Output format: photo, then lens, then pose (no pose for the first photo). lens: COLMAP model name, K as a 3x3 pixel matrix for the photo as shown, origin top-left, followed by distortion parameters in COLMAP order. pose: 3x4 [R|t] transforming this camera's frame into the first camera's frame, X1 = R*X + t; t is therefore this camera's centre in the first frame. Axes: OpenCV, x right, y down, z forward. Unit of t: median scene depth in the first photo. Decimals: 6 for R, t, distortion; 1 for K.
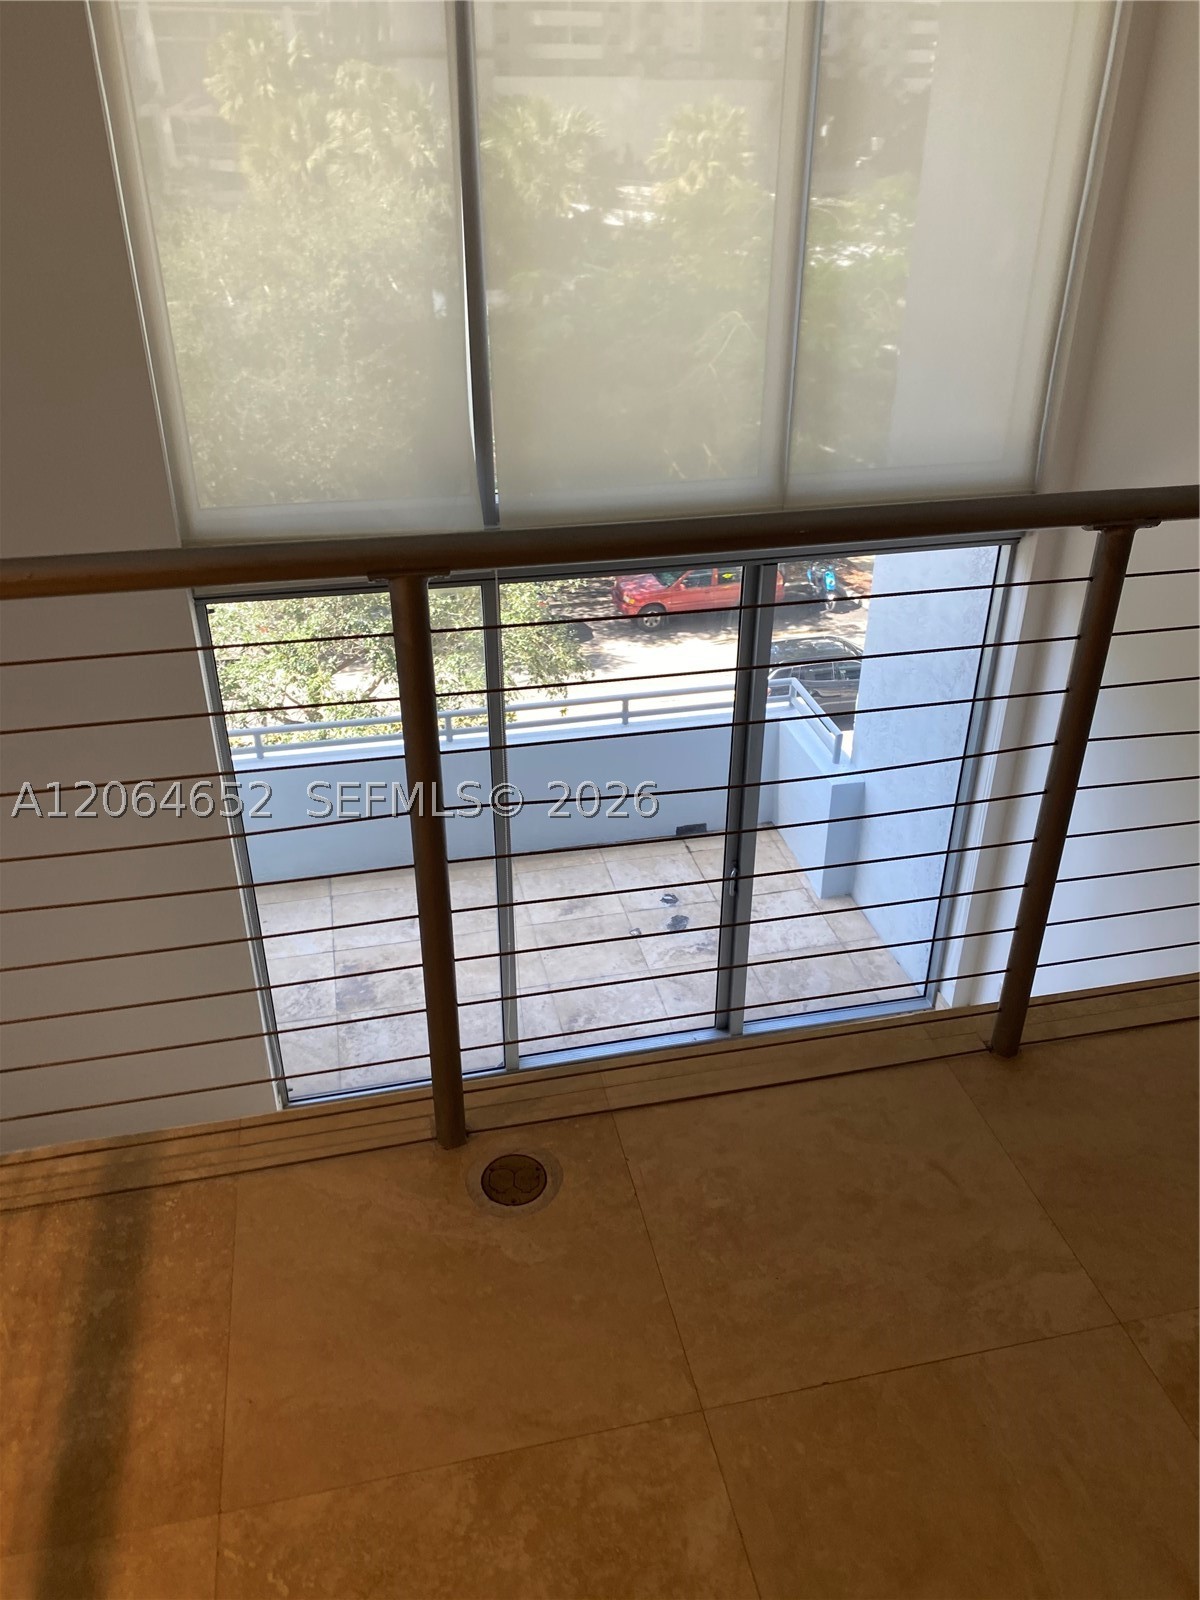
lens RADIAL K [[1220.7, 0, 600.0], [0, 1220.7, 800.0], [0, 0, 1]] dist [0.071059, -0.067355]
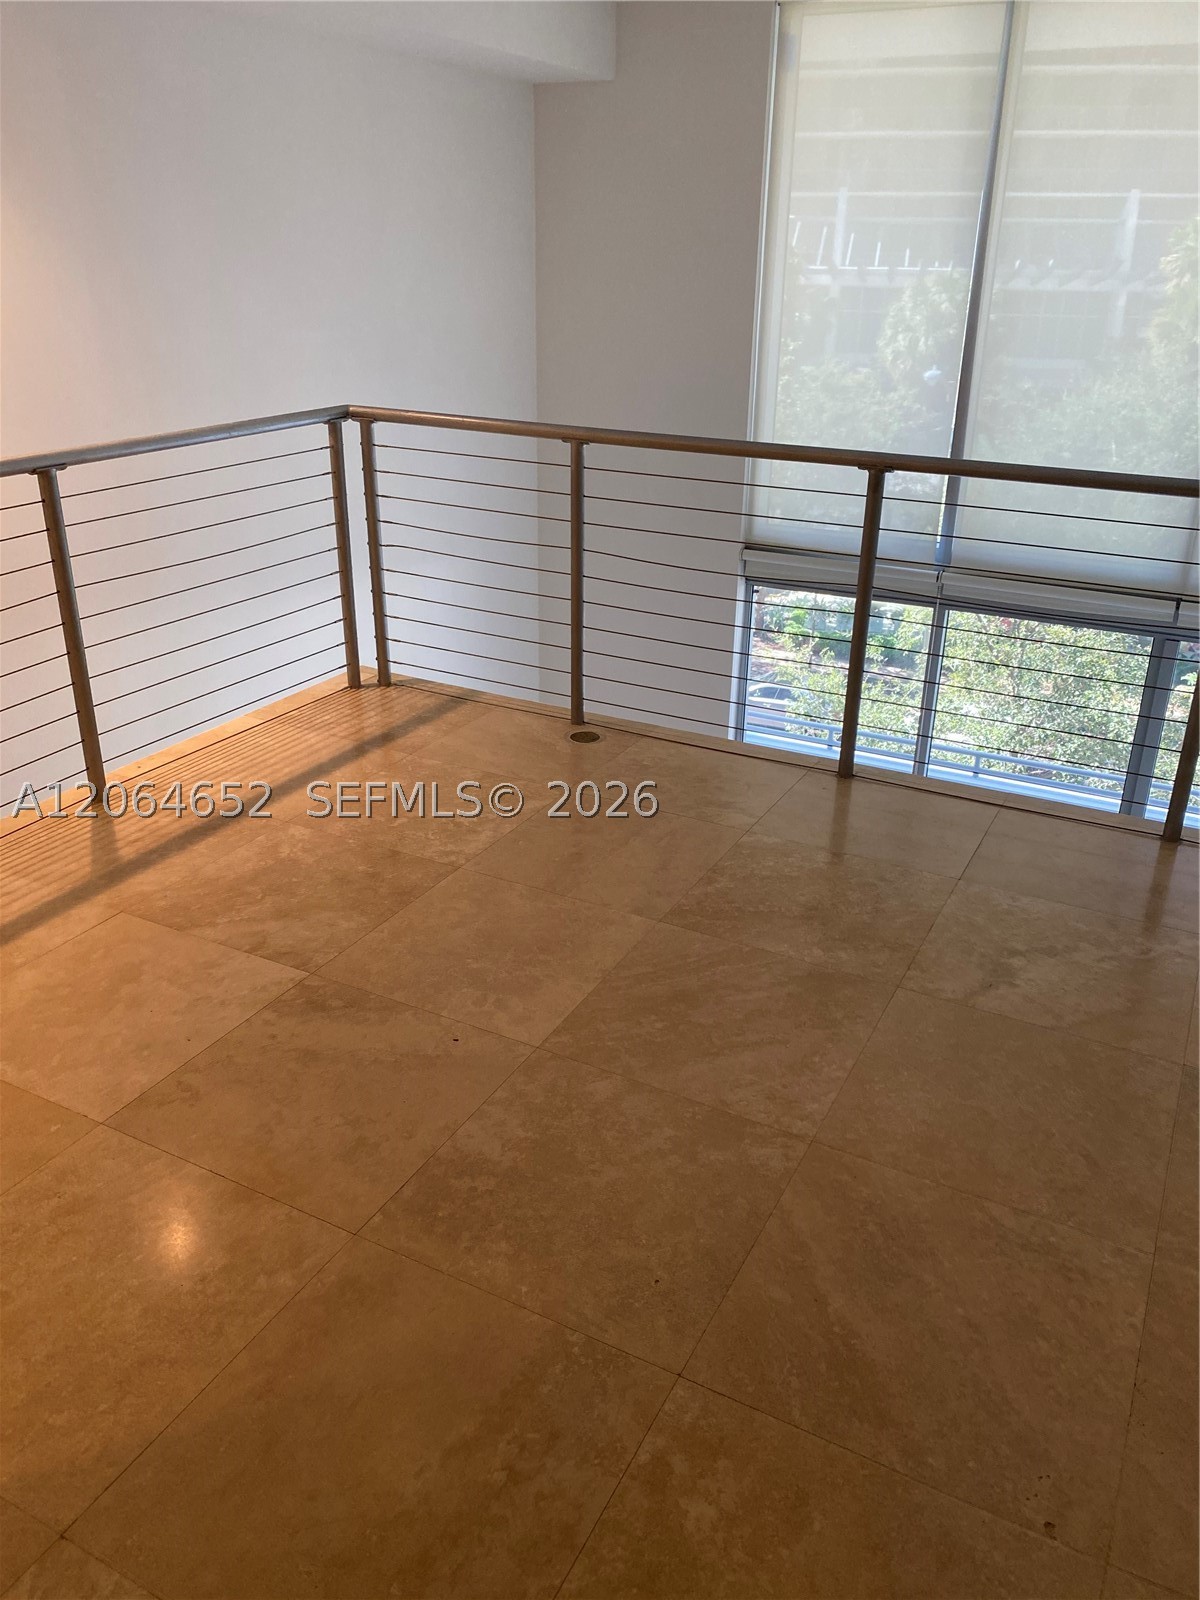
lens RADIAL K [[1220.7, 0, 600.0], [0, 1220.7, 800.0], [0, 0, 1]] dist [0.071059, -0.067355]
pose [[0.769437, 0.274871, -0.576553, 0.682648], [-0.338129, 0.941096, -0.002584, 0.226942], [0.541881, 0.196937, 0.817056, -0.411221]]
